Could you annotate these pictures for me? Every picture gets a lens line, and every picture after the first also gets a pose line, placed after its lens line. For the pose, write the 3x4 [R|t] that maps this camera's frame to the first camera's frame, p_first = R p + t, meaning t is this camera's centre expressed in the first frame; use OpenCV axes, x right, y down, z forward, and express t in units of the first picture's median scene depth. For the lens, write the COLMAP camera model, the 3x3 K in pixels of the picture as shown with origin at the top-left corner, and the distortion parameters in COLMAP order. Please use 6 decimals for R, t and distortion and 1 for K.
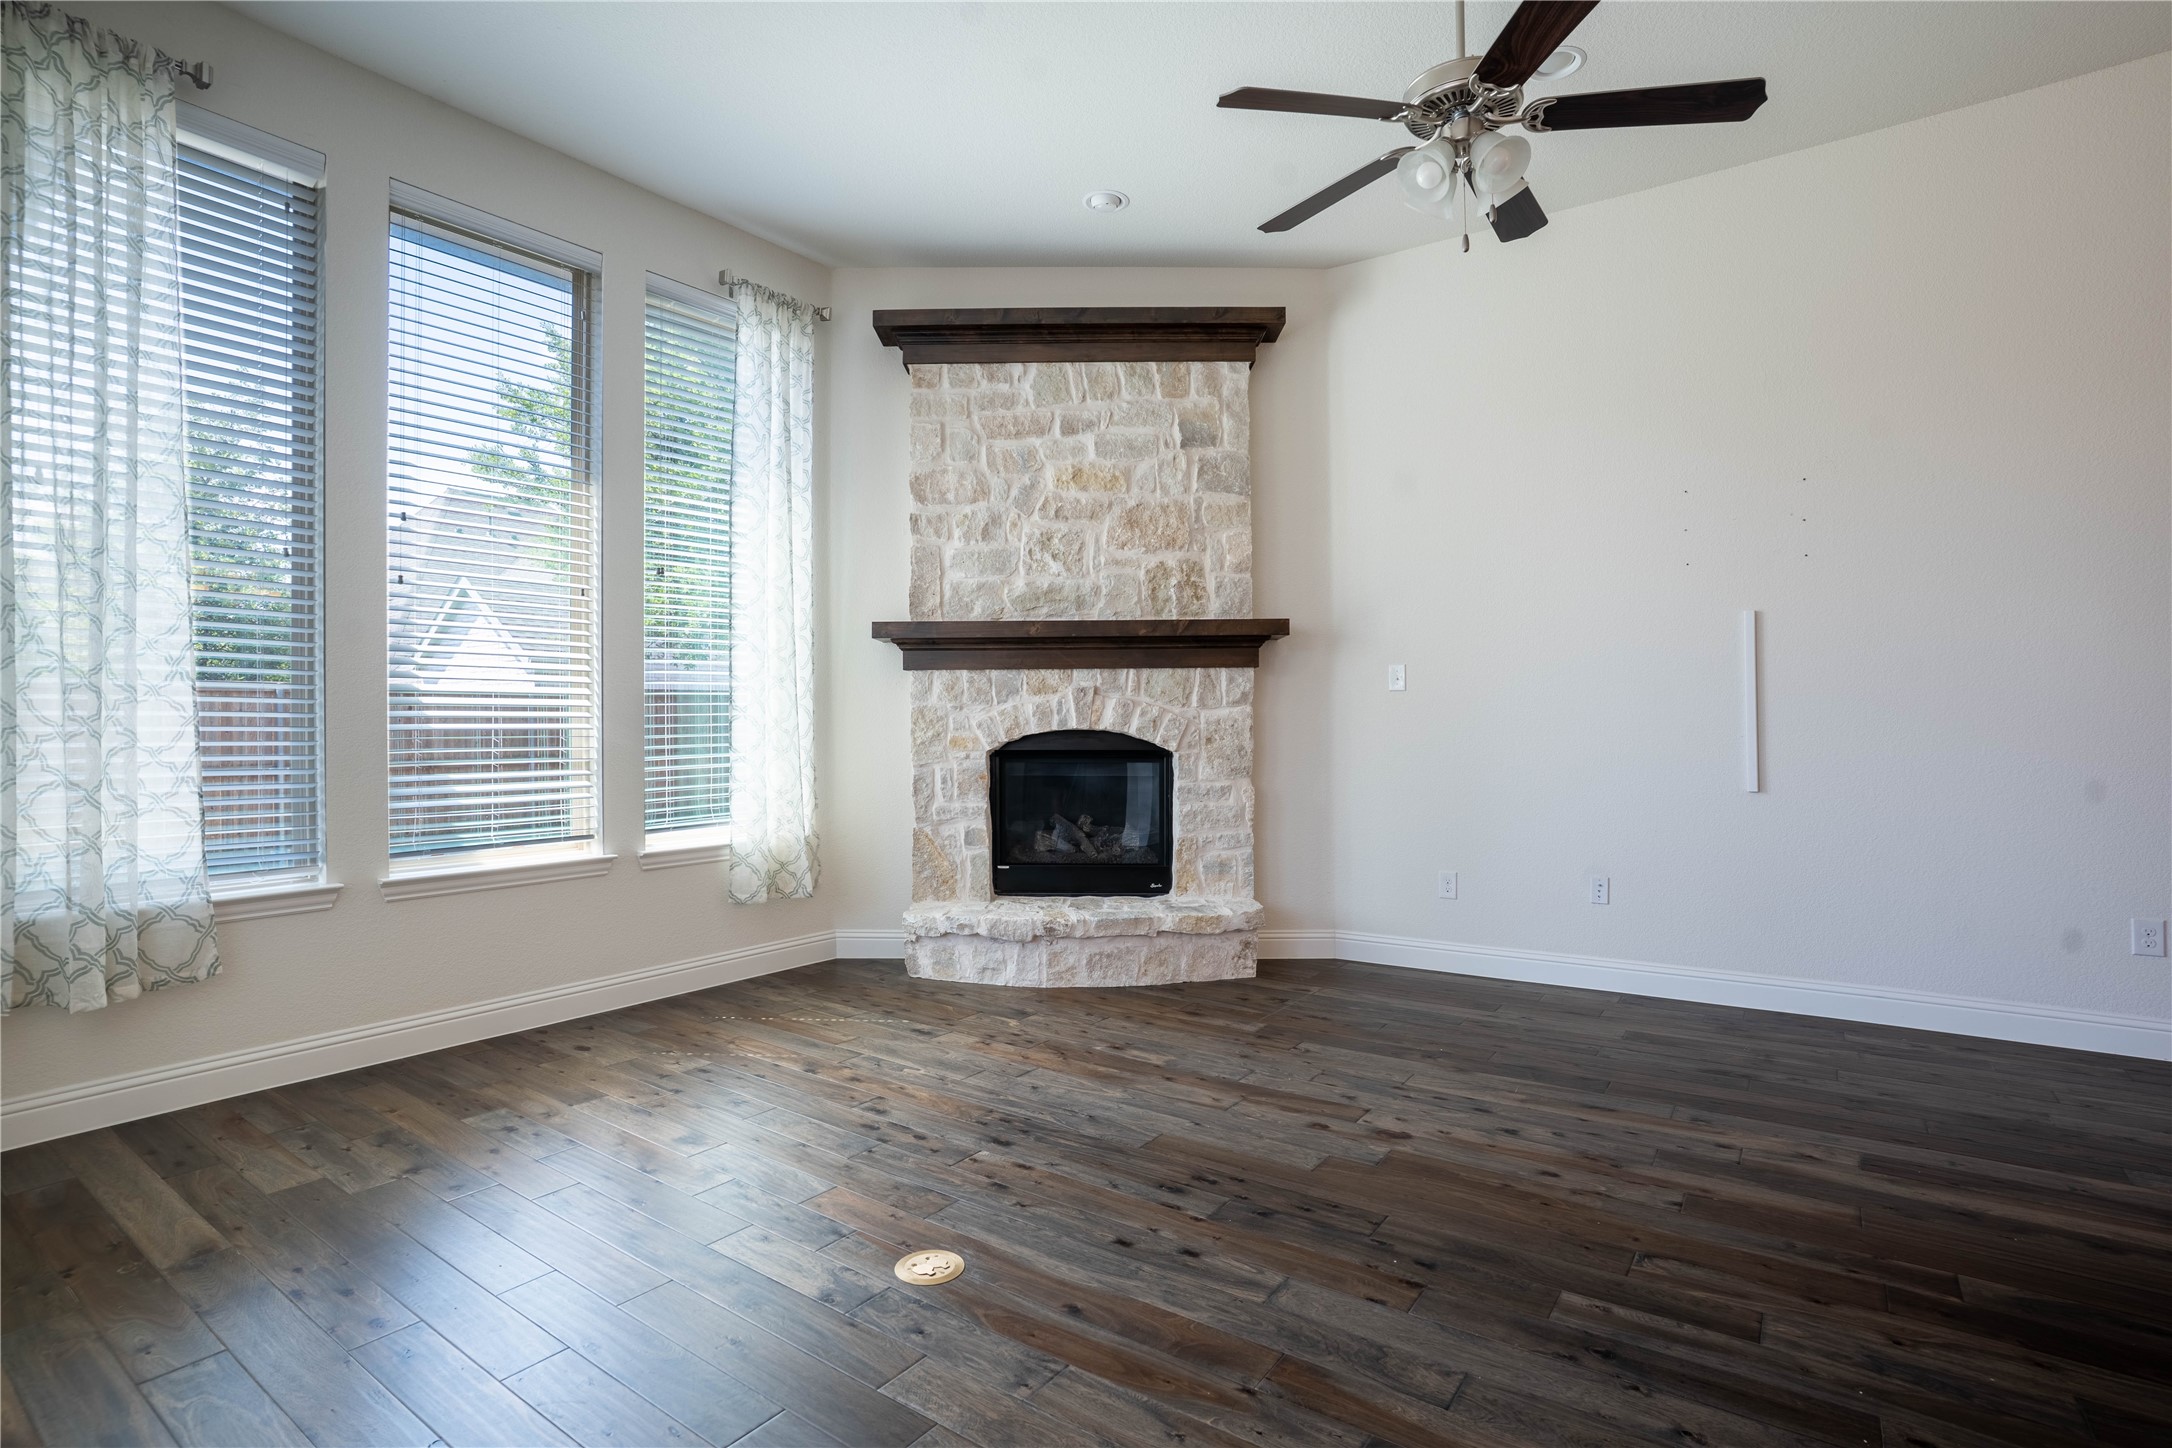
lens RADIAL K [[1058.7, 0, 1093.3], [0, 1058.7, 715.0], [0, 0, 1]] dist [-0.068668, 0.027885]
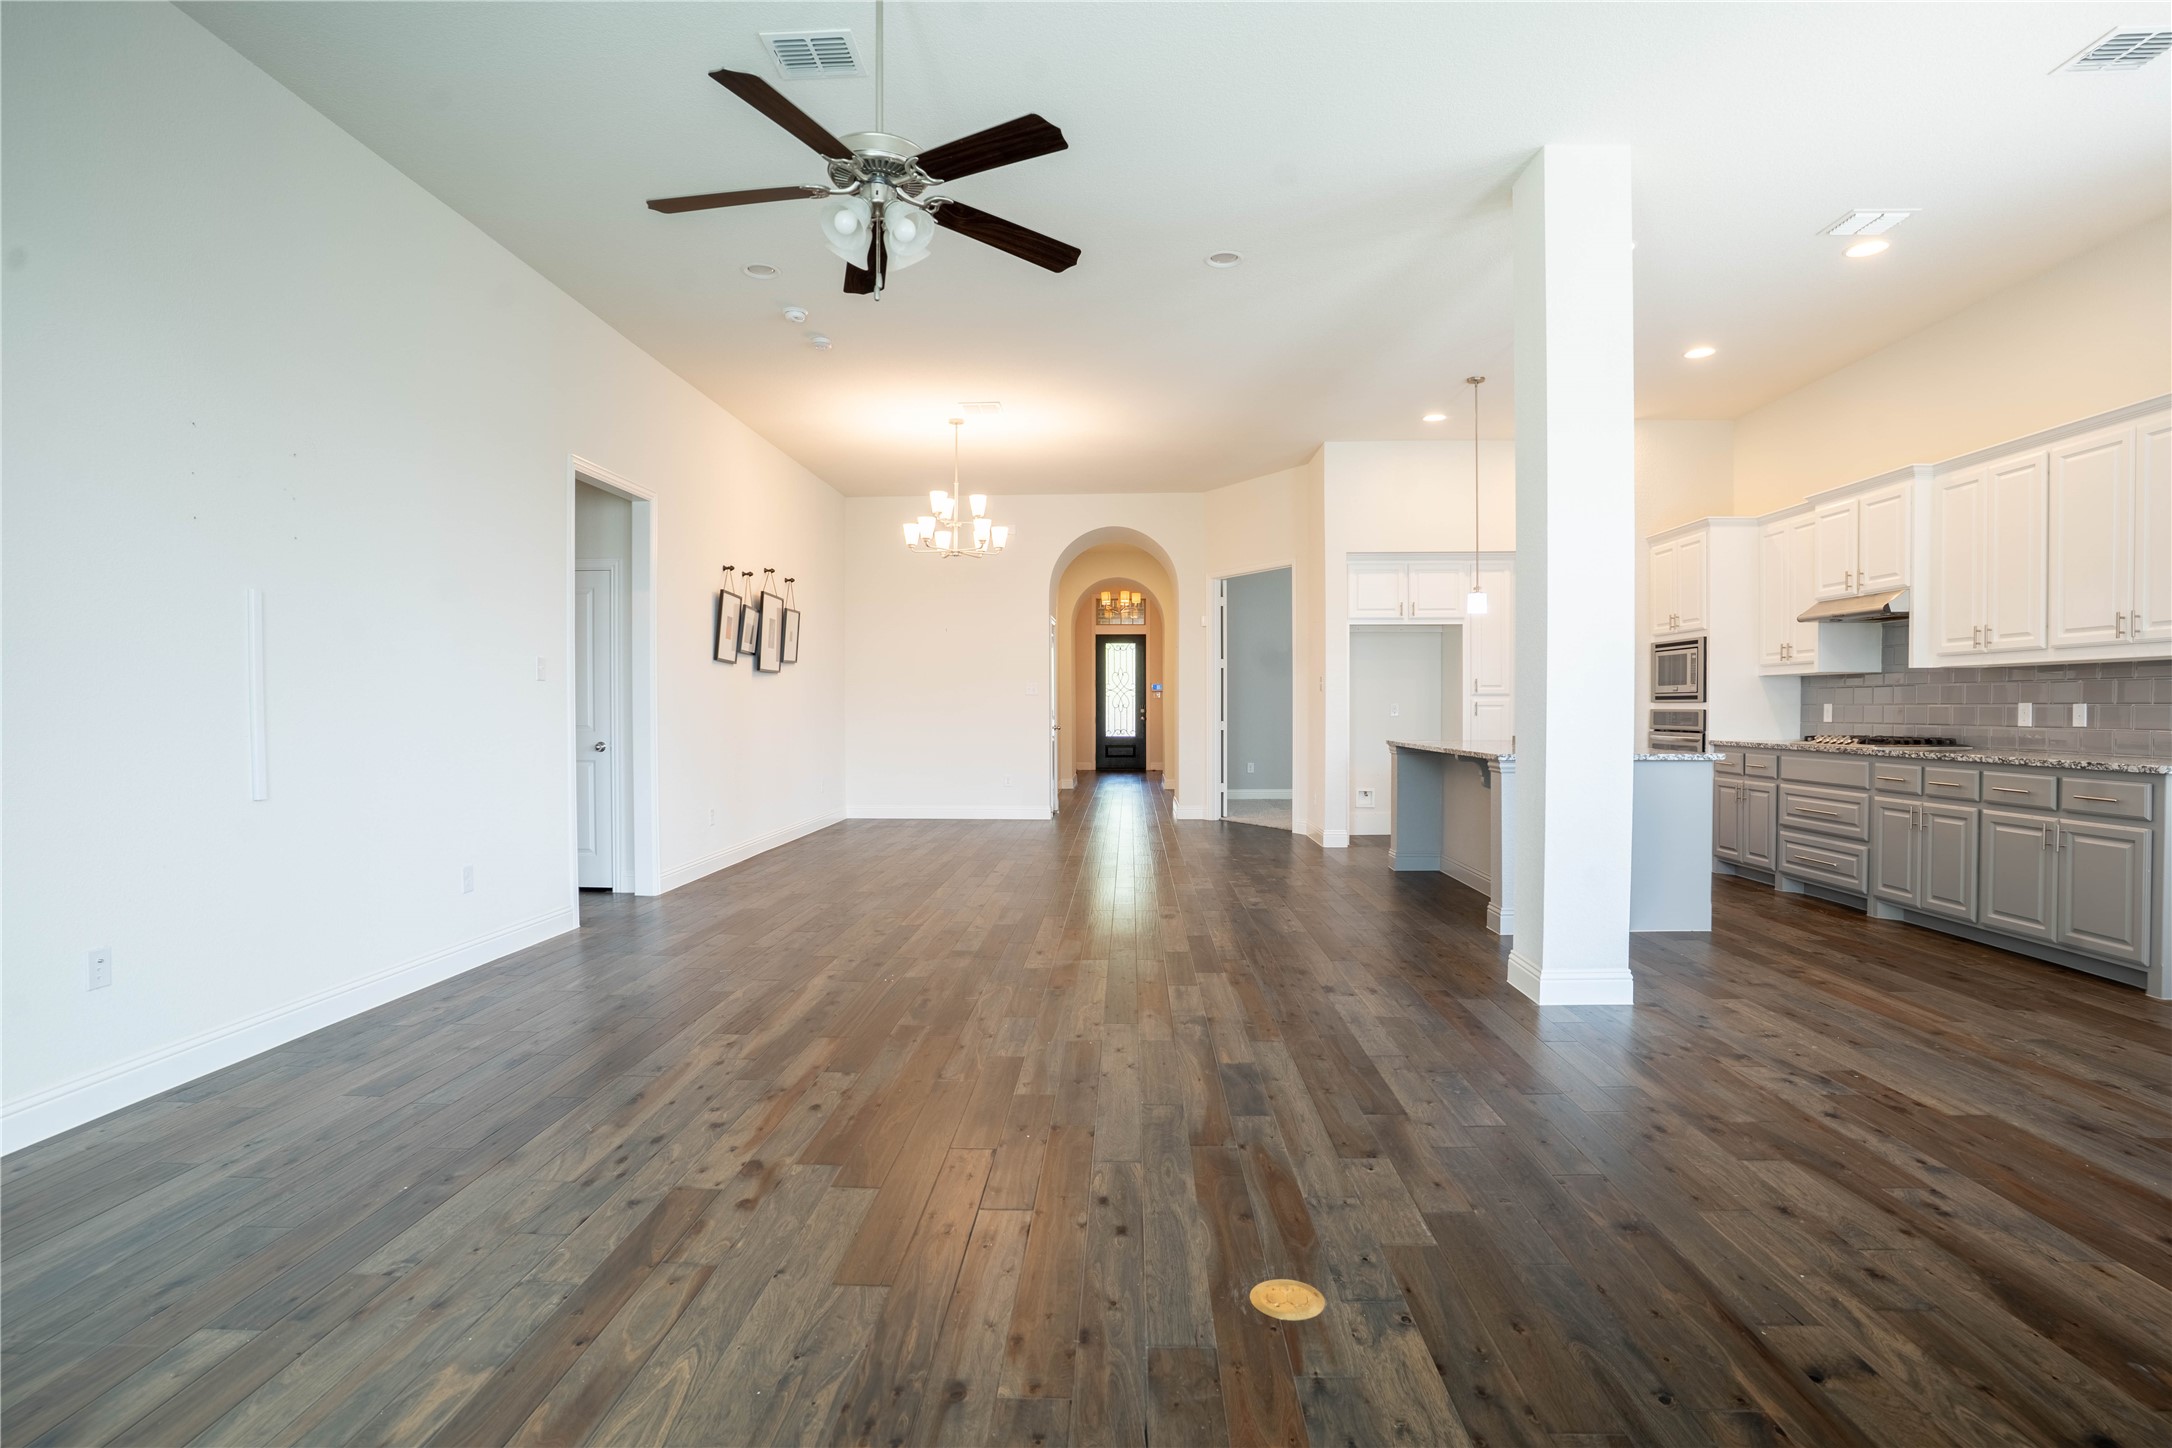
lens RADIAL K [[1058.7, 0, 1077.3], [0, 1058.7, 719.3], [0, 0, 1]] dist [-0.068668, 0.027885]
pose [[-0.535372, -0.002917, 0.844611, -0.566050], [-0.000042, 0.999994, 0.003428, 0.005496], [-0.844616, 0.001800, -0.535369, 1.114563]]
